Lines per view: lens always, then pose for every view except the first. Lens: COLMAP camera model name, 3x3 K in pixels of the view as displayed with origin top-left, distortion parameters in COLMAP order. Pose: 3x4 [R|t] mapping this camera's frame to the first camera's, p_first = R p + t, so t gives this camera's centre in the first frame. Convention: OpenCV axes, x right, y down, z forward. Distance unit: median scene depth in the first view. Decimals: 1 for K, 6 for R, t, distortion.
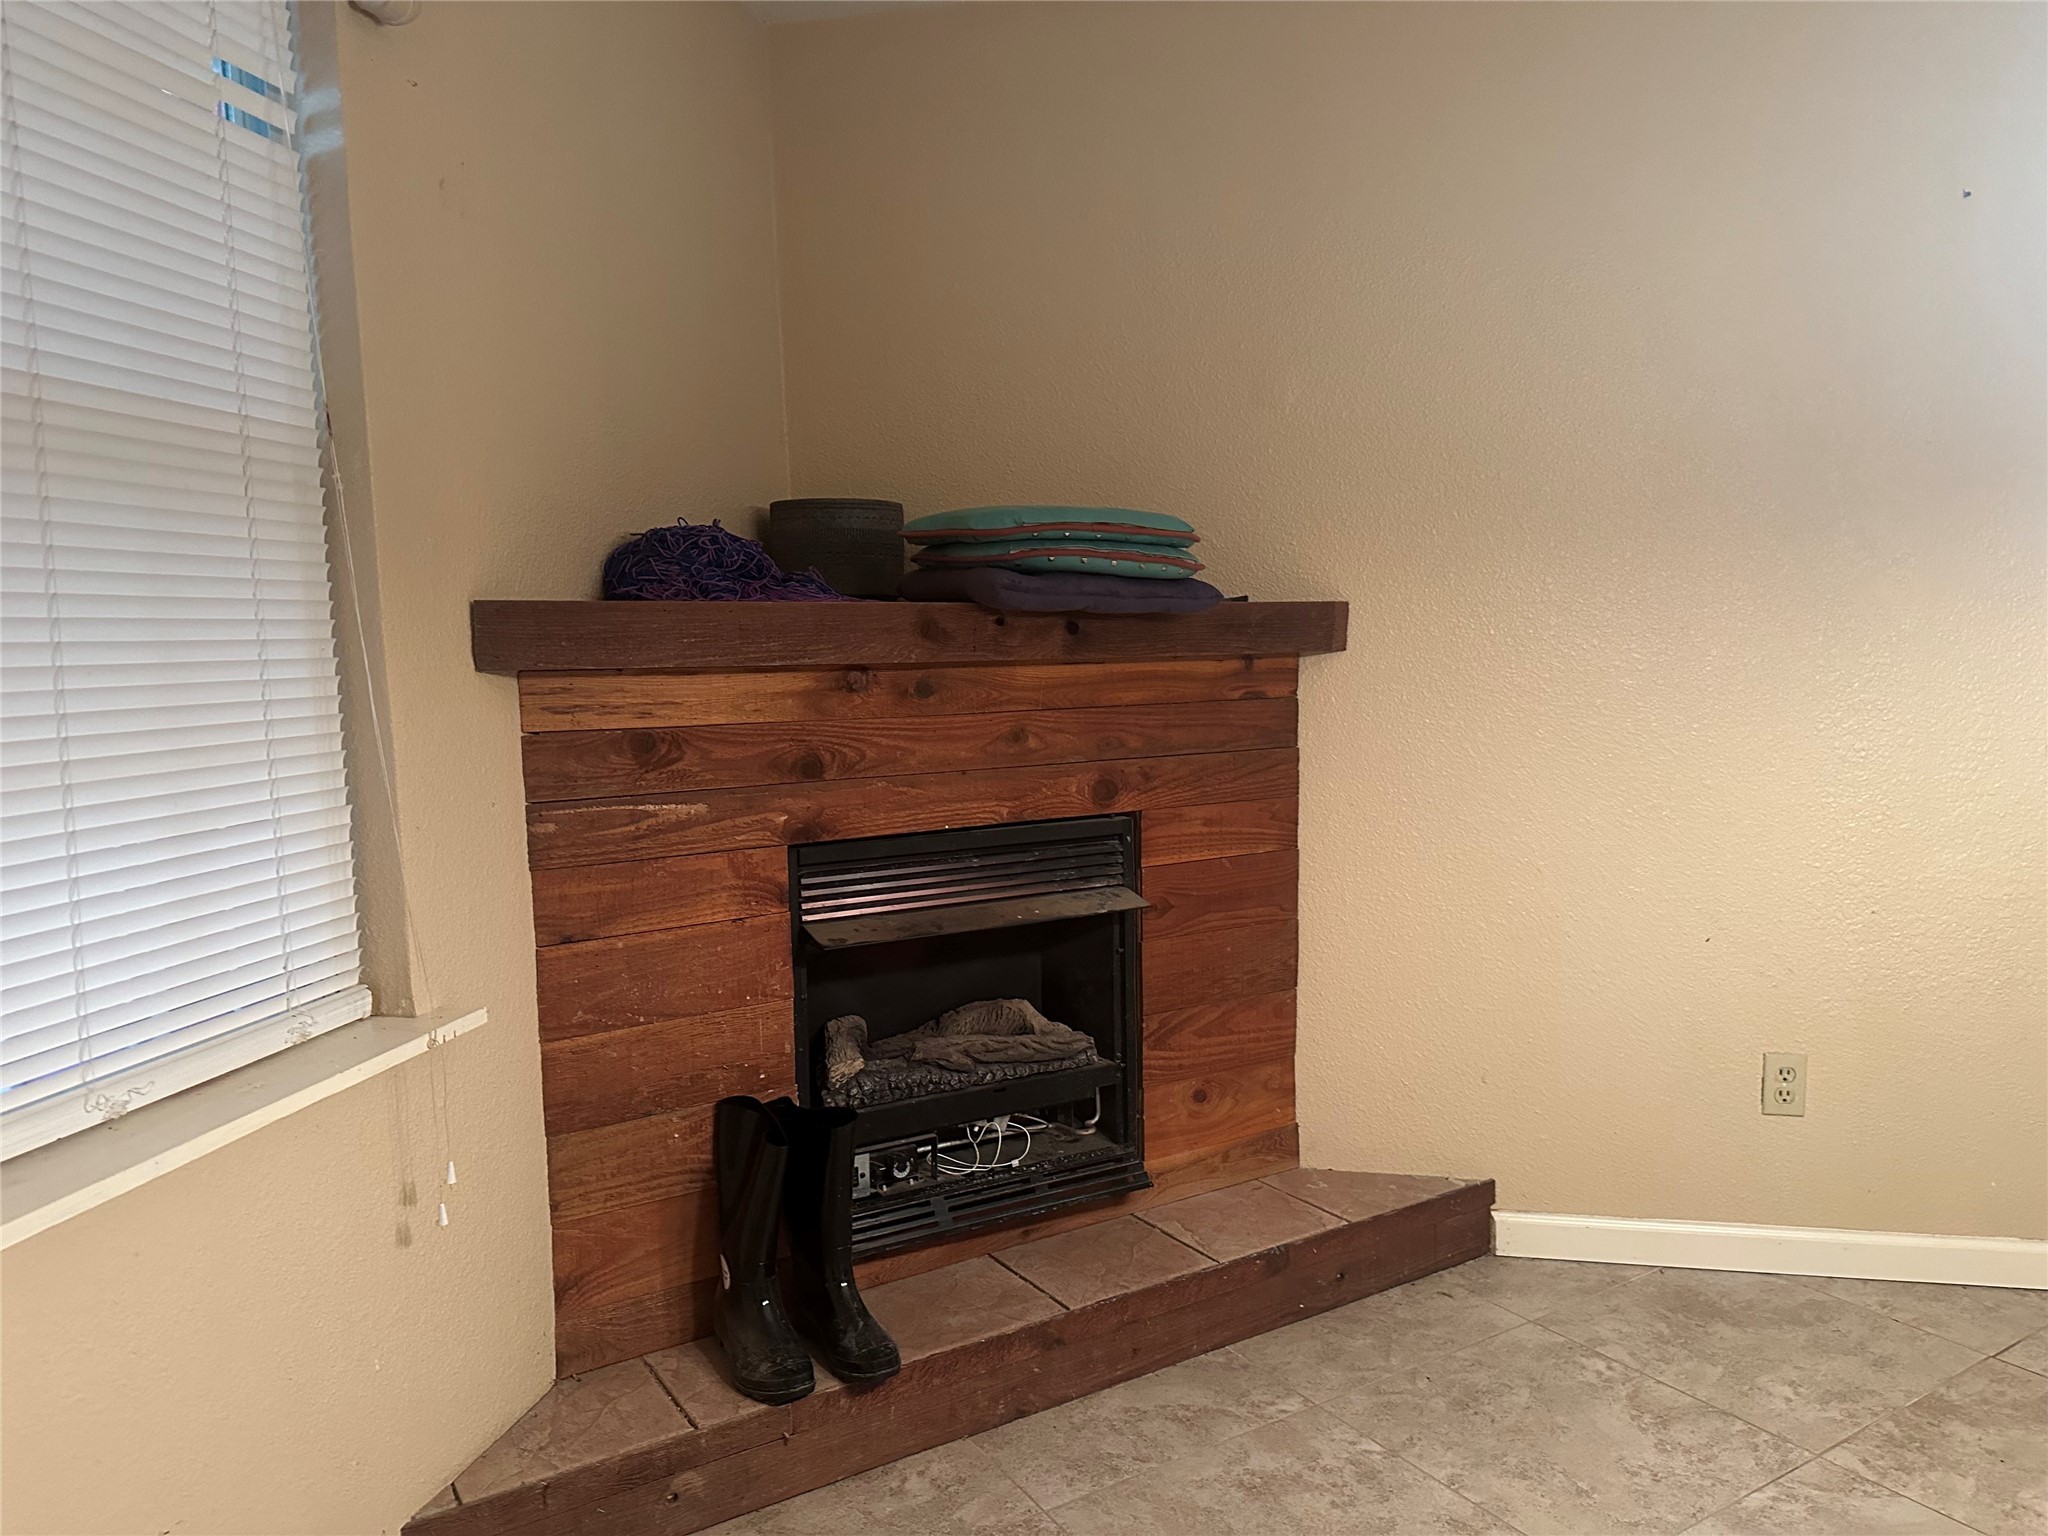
lens RADIAL K [[1447.4, 0, 1024.0], [0, 1447.4, 768.0], [0, 0, 1]] dist [0.097411, -0.073411]
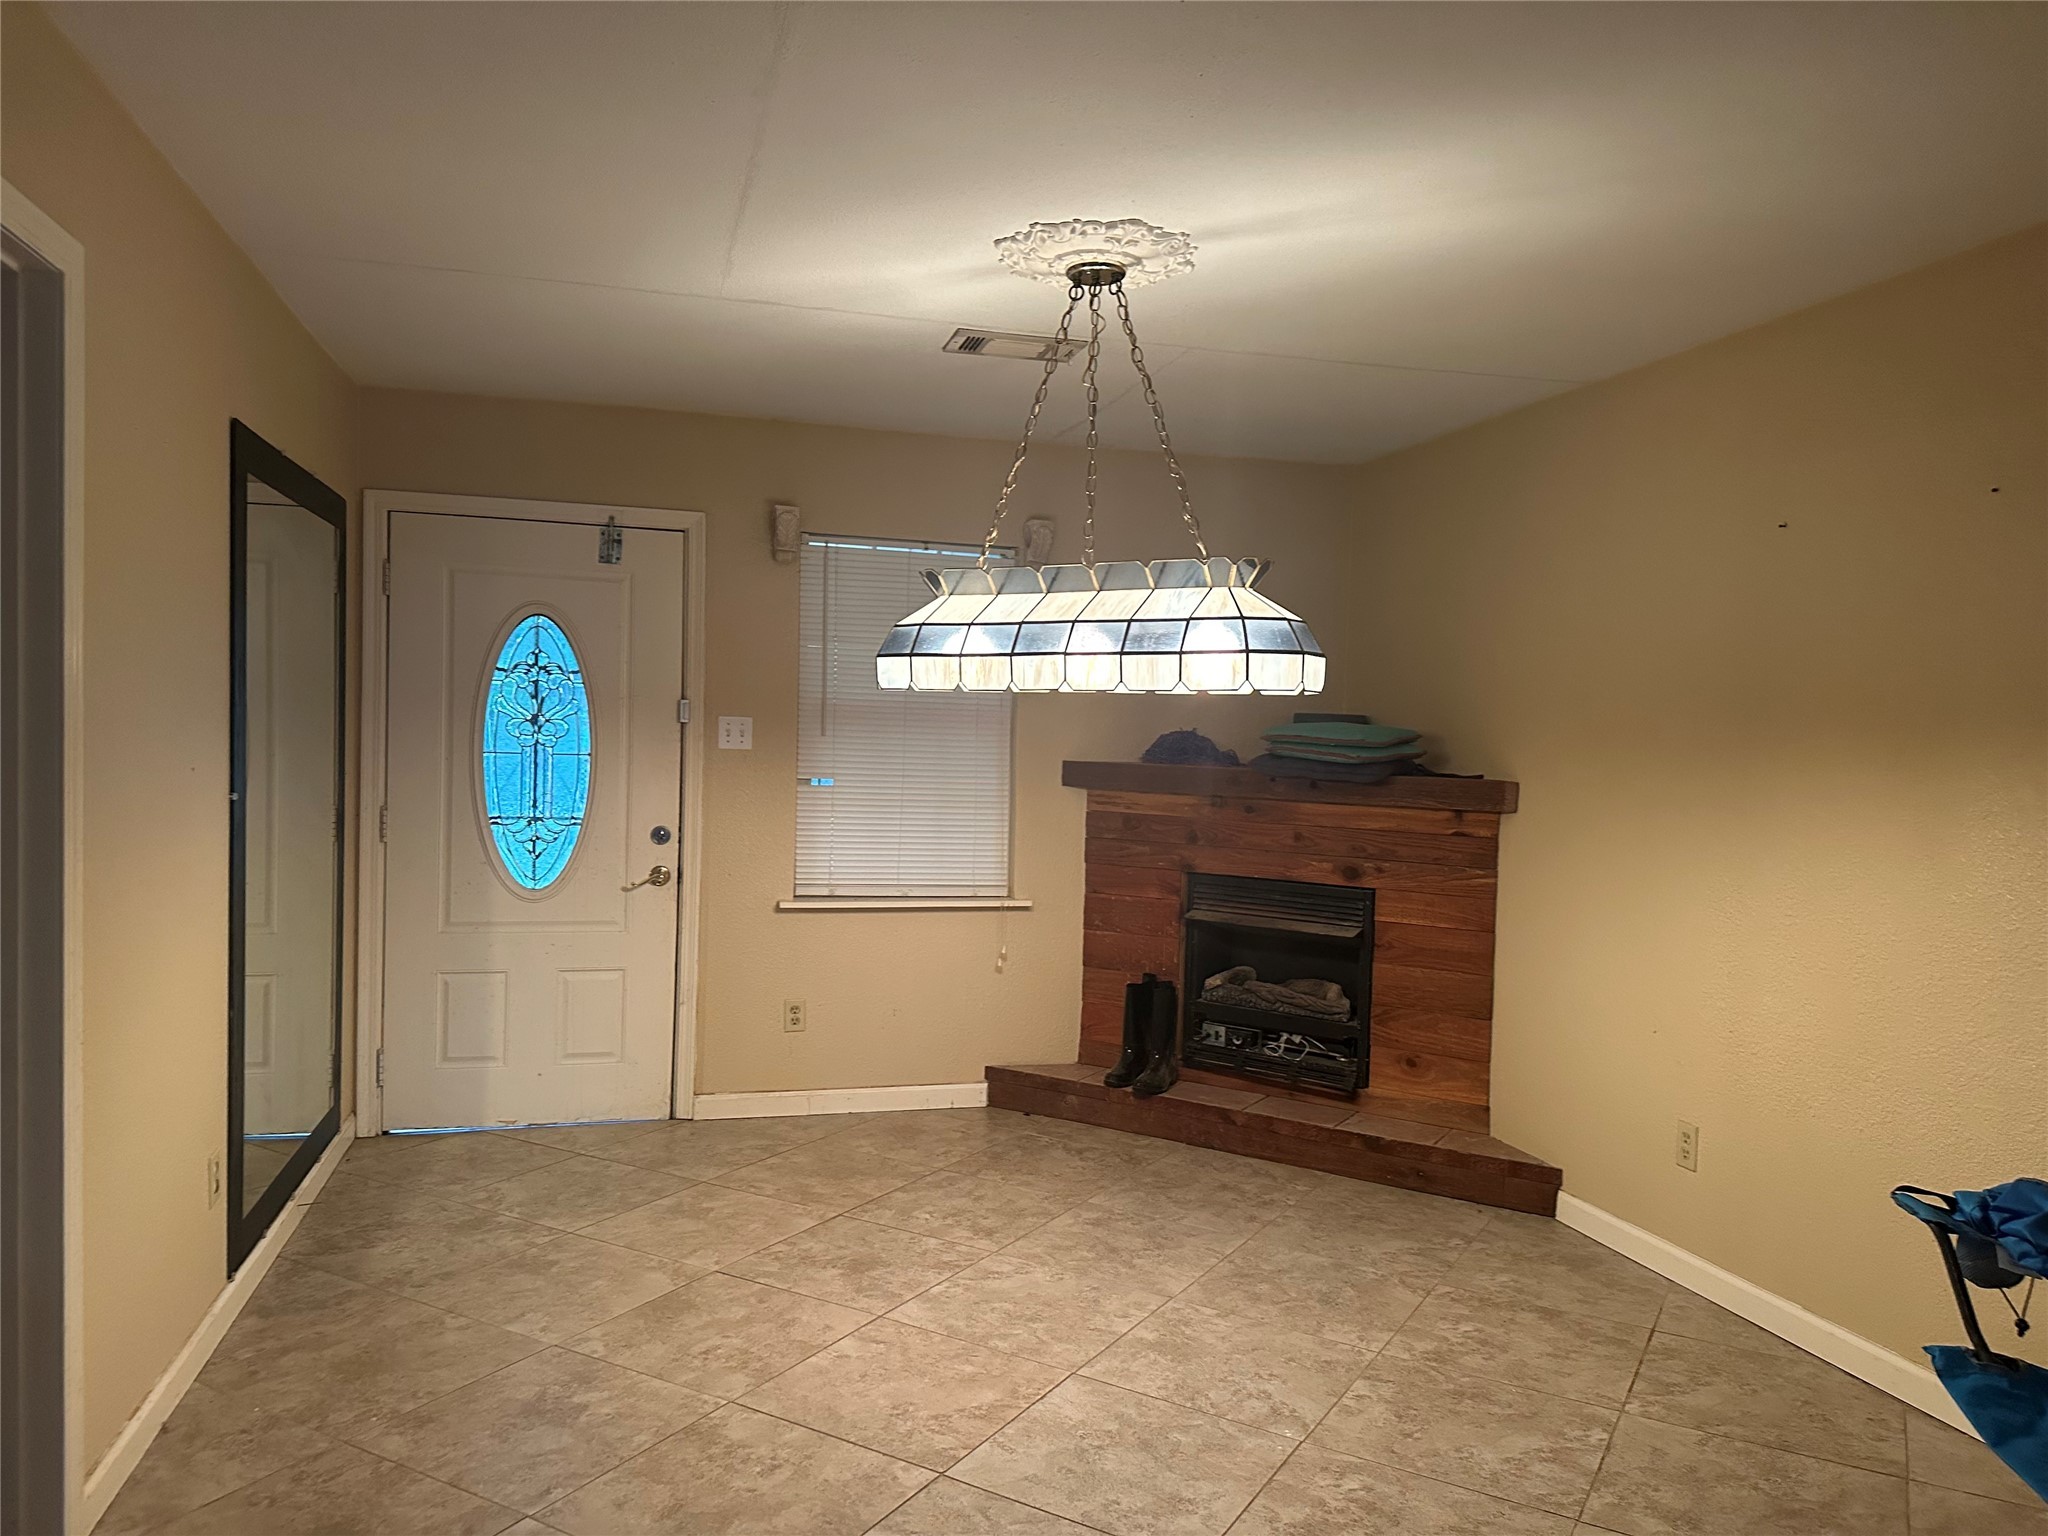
lens RADIAL K [[1415.2, 0, 1024.0], [0, 1415.2, 768.0], [0, 0, 1]] dist [-0.001847, -0.000748]
pose [[0.441447, 0.052940, -0.895724, 1.466573], [-0.125892, 0.992038, -0.003412, -0.059034], [0.888412, 0.114271, 0.444596, -0.196492]]
